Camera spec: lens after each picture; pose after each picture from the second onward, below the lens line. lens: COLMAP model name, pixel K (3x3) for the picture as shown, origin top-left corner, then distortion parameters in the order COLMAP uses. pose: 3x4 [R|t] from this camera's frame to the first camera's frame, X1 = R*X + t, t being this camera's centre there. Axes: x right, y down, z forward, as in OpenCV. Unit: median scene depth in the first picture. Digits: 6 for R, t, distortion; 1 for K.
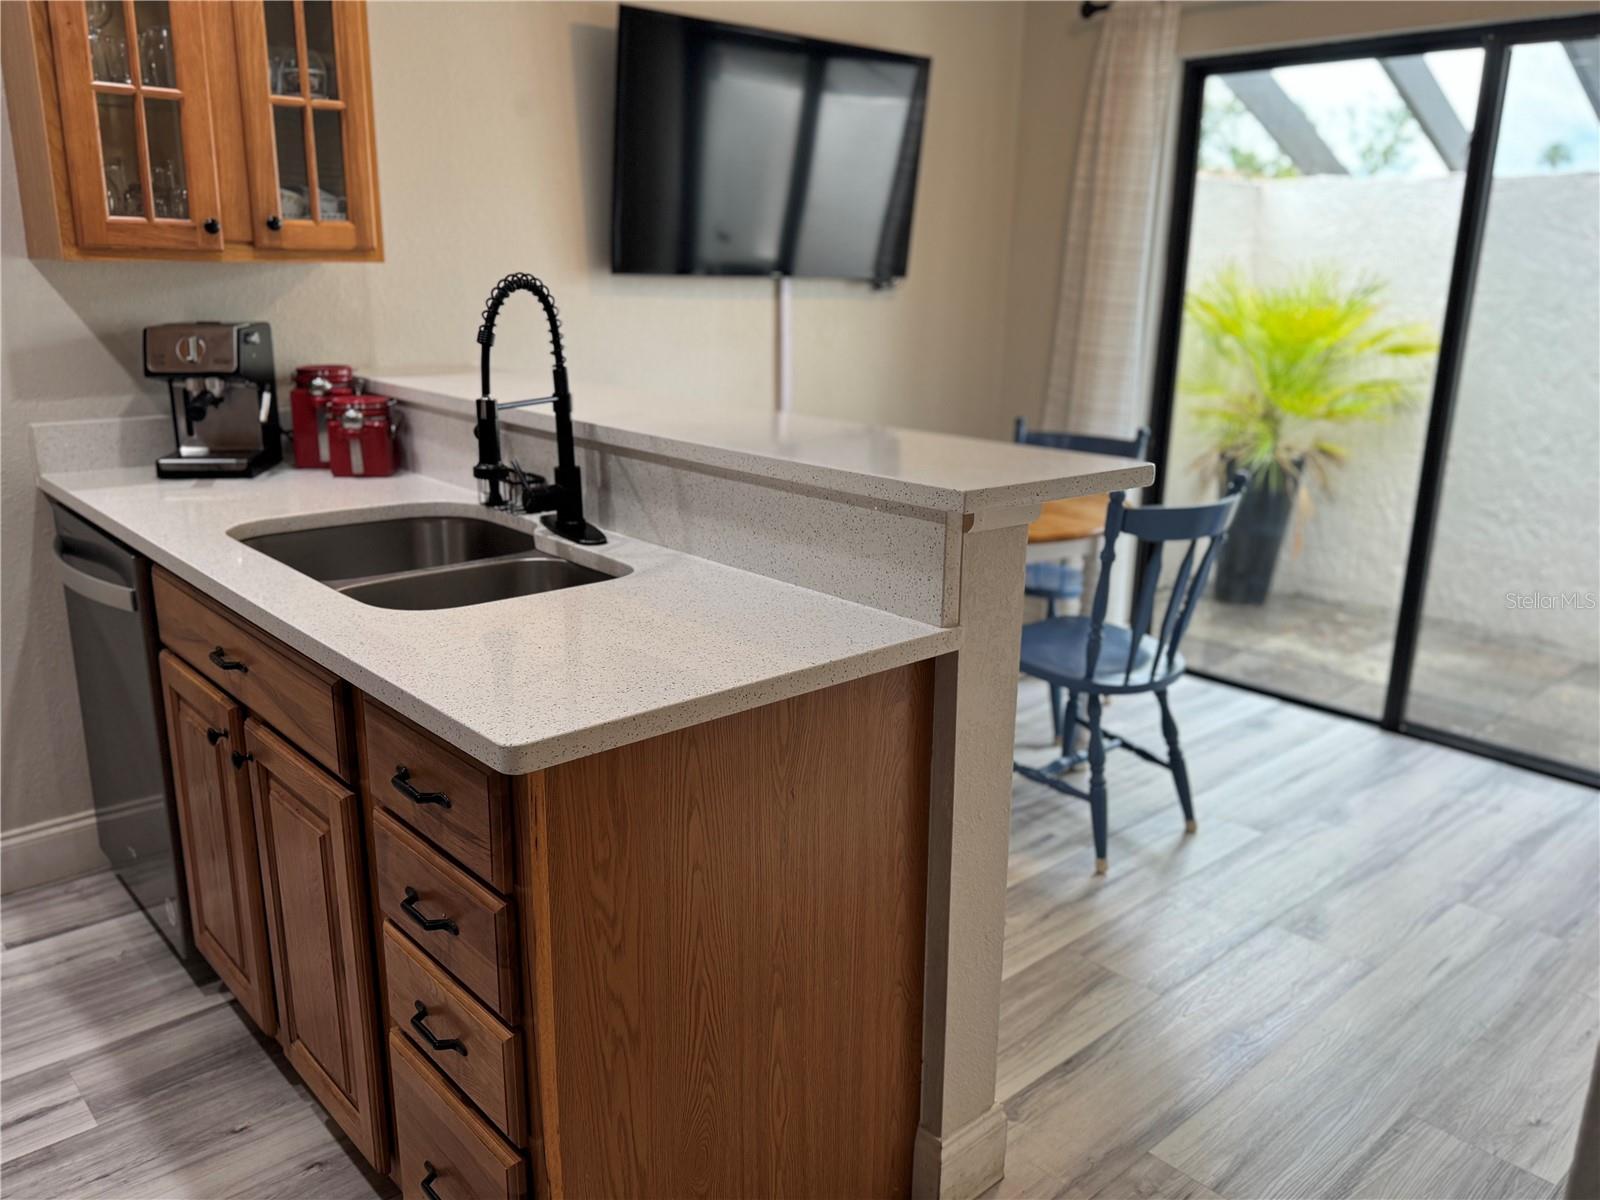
lens RADIAL K [[1242.7, 0, 800.0], [0, 1242.7, 600.0], [0, 0, 1]] dist [0.004409, -0.000086]
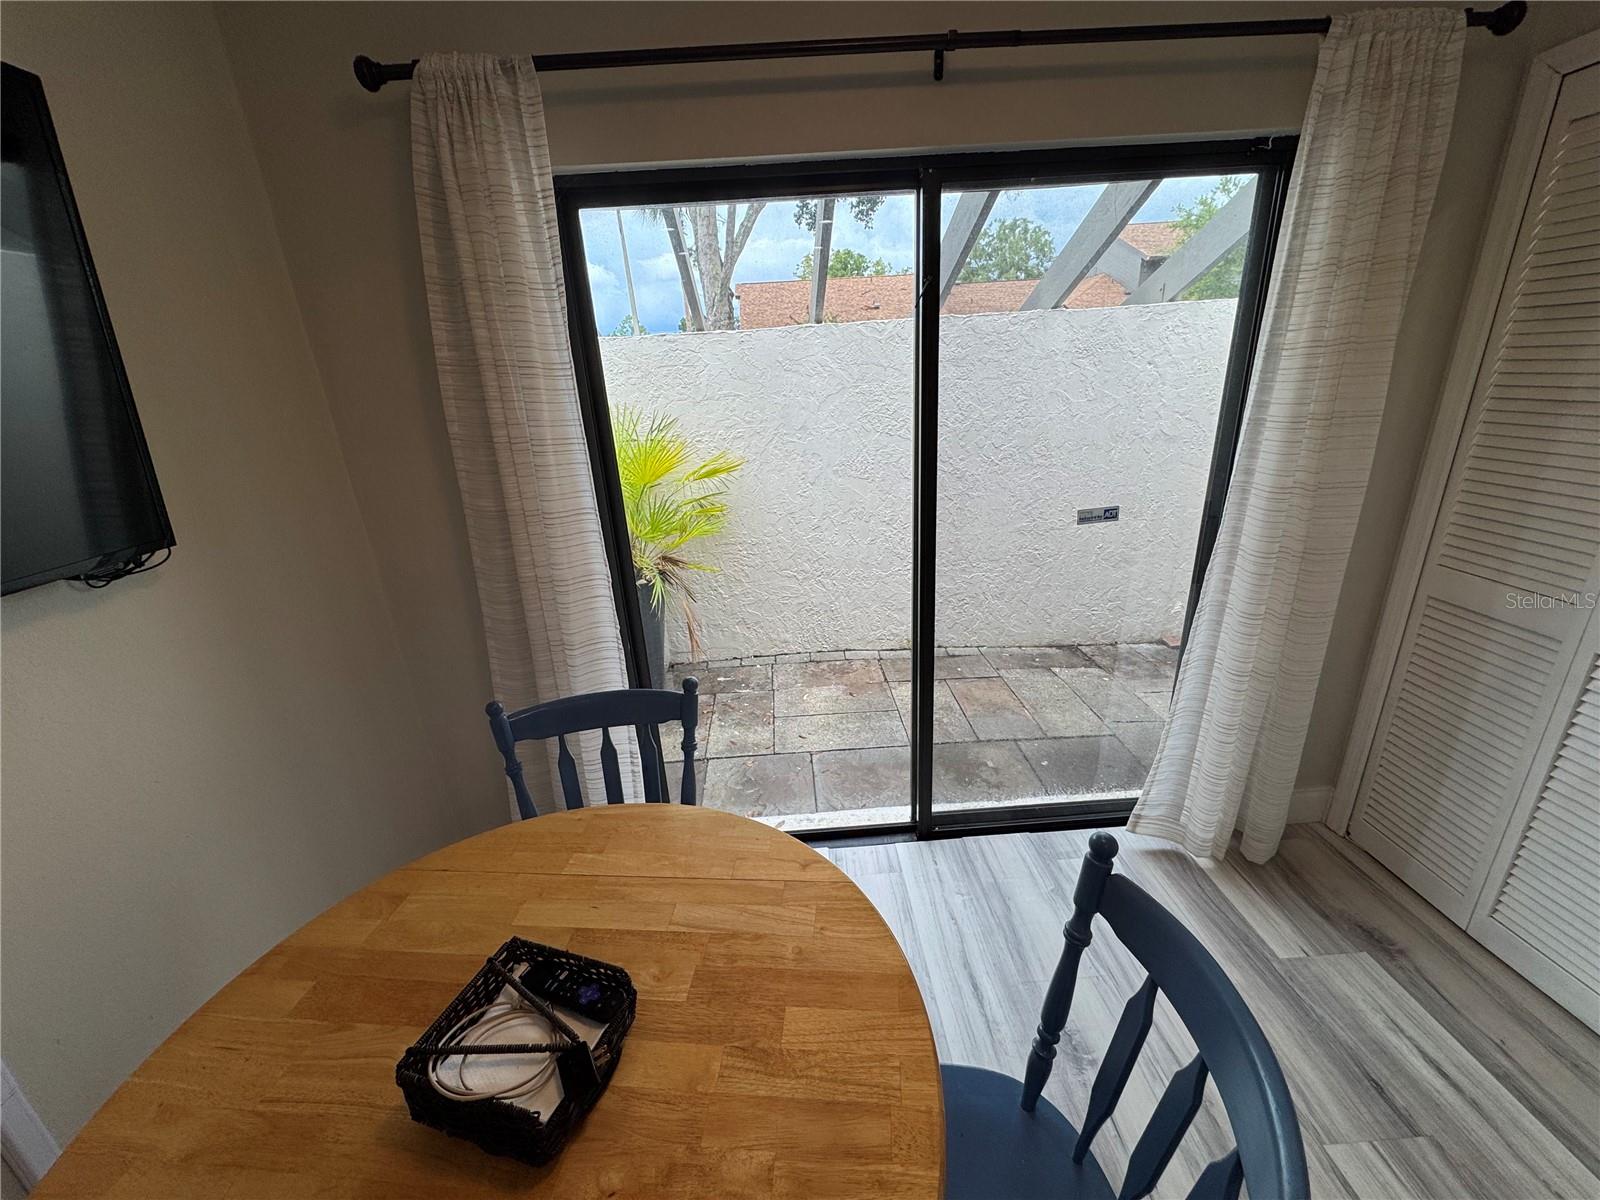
lens RADIAL K [[635.7, 0, 798.1], [0, 635.7, 599.9], [0, 0, 1]] dist [-0.001779, -0.000299]
pose [[0.626303, -0.320478, 0.710660, 0.052460], [0.274037, 0.943922, 0.184161, -0.221875], [-0.729827, 0.079407, 0.679004, 0.644052]]
